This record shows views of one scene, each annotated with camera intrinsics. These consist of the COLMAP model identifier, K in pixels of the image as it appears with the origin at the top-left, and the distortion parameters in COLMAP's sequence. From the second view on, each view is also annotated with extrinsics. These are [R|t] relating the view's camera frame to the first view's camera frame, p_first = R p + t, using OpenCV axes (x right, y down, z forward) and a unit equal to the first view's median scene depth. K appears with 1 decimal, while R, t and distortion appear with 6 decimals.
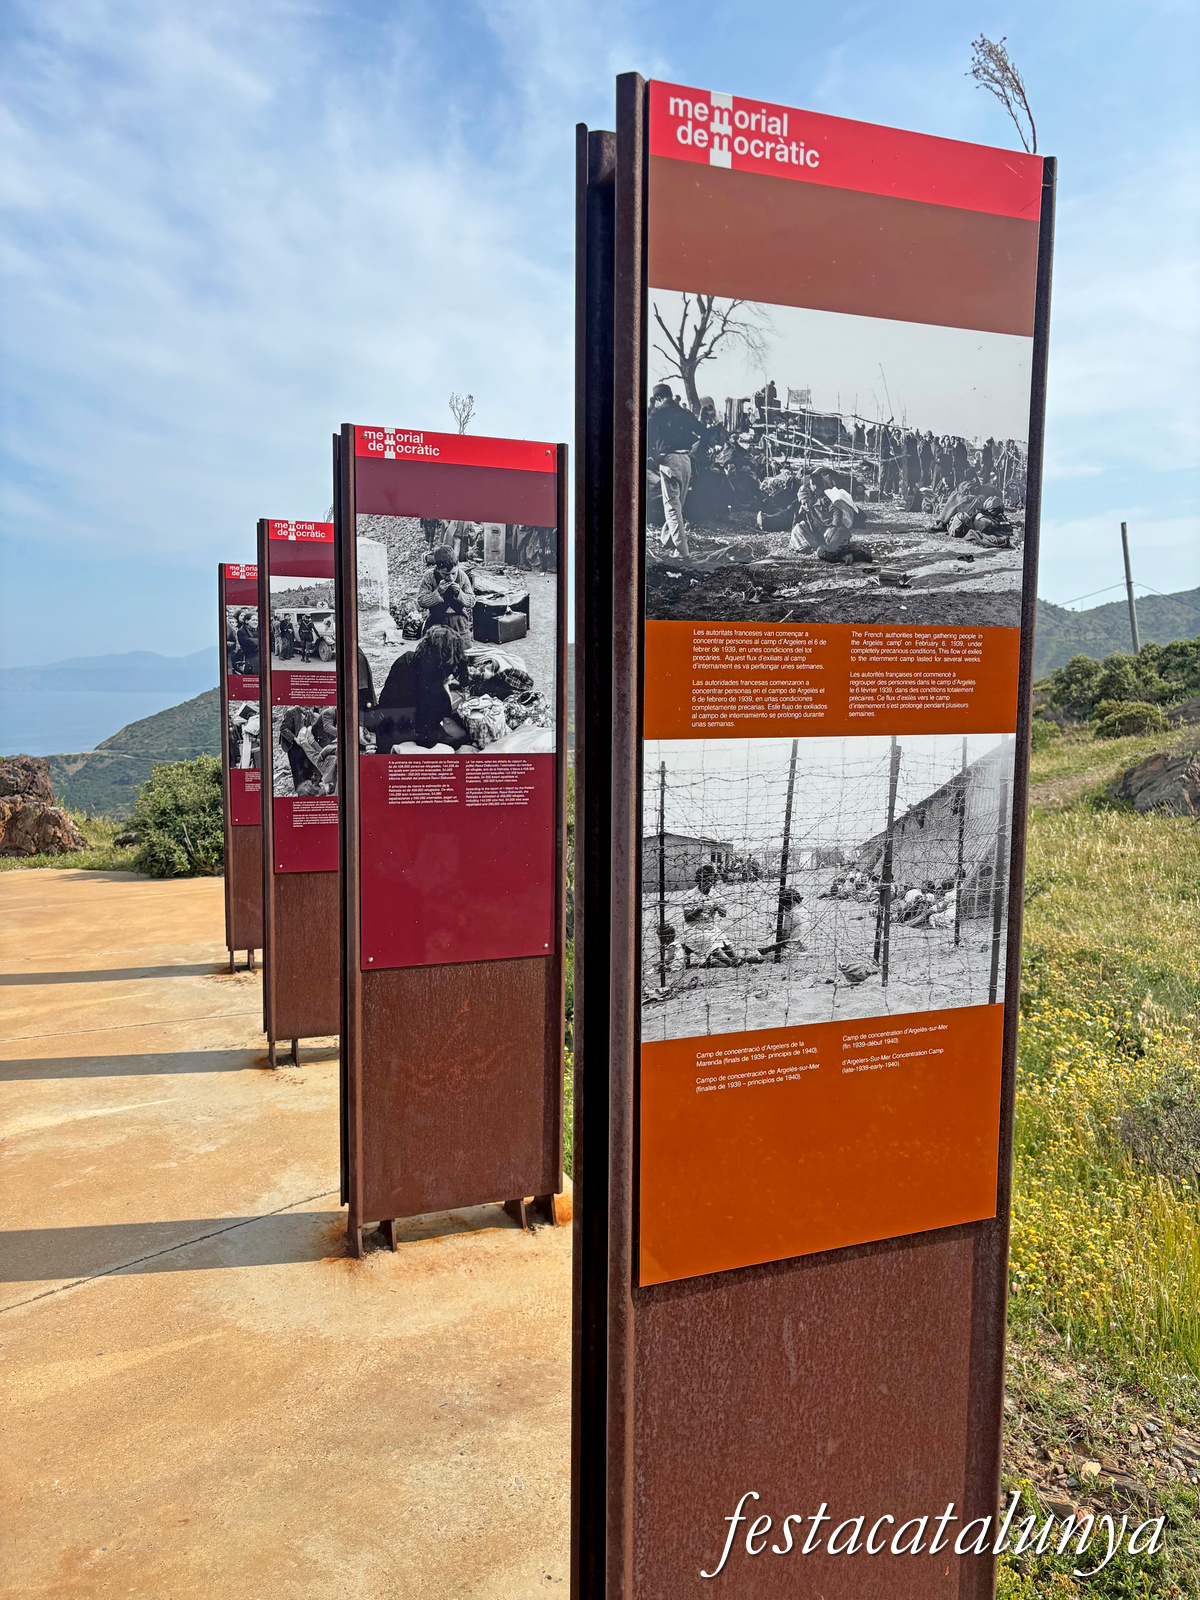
lens RADIAL K [[1189.7, 0, 635.2], [0, 1189.7, 820.4], [0, 0, 1]] dist [0.021892, -0.003830]
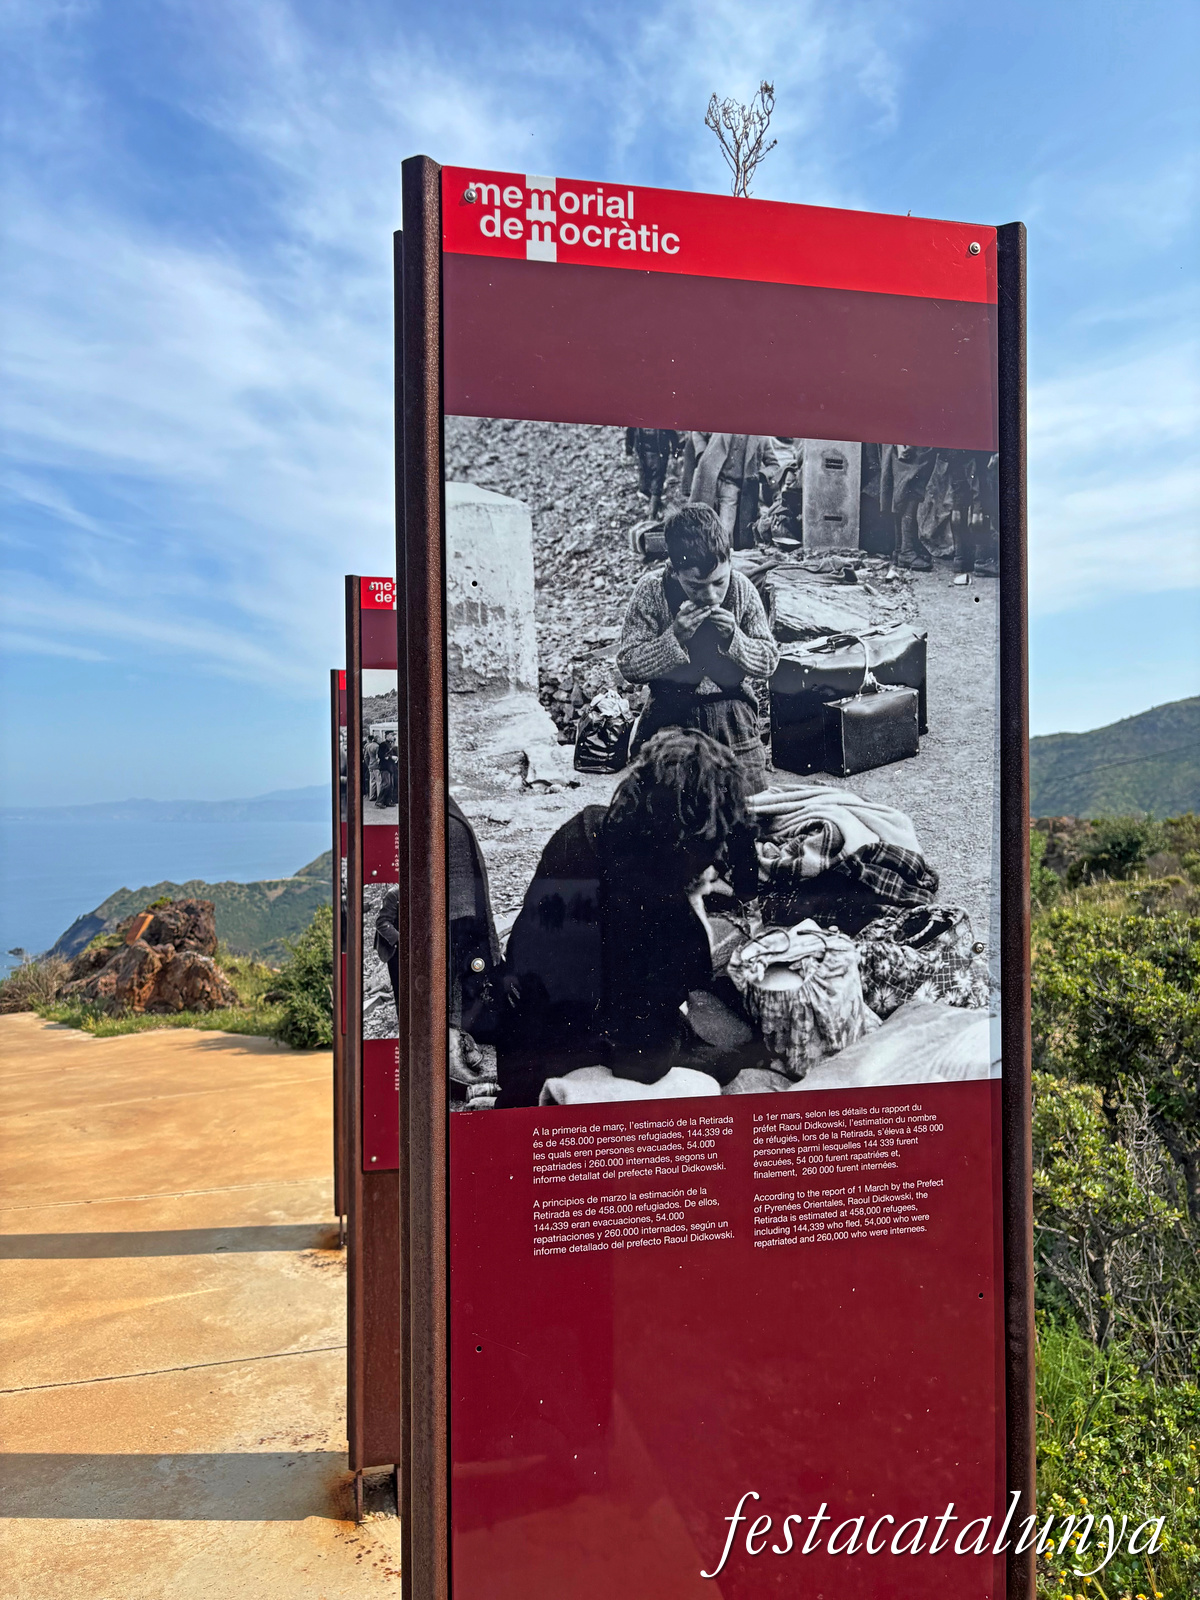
lens RADIAL K [[1189.7, 0, 596.4], [0, 1189.7, 791.1], [0, 0, 1]] dist [0.021892, -0.003830]
pose [[0.983600, -0.022239, -0.178990, -0.123056], [-0.000151, 0.992268, -0.124116, -0.100094], [0.180366, 0.122107, 0.975991, 0.641923]]
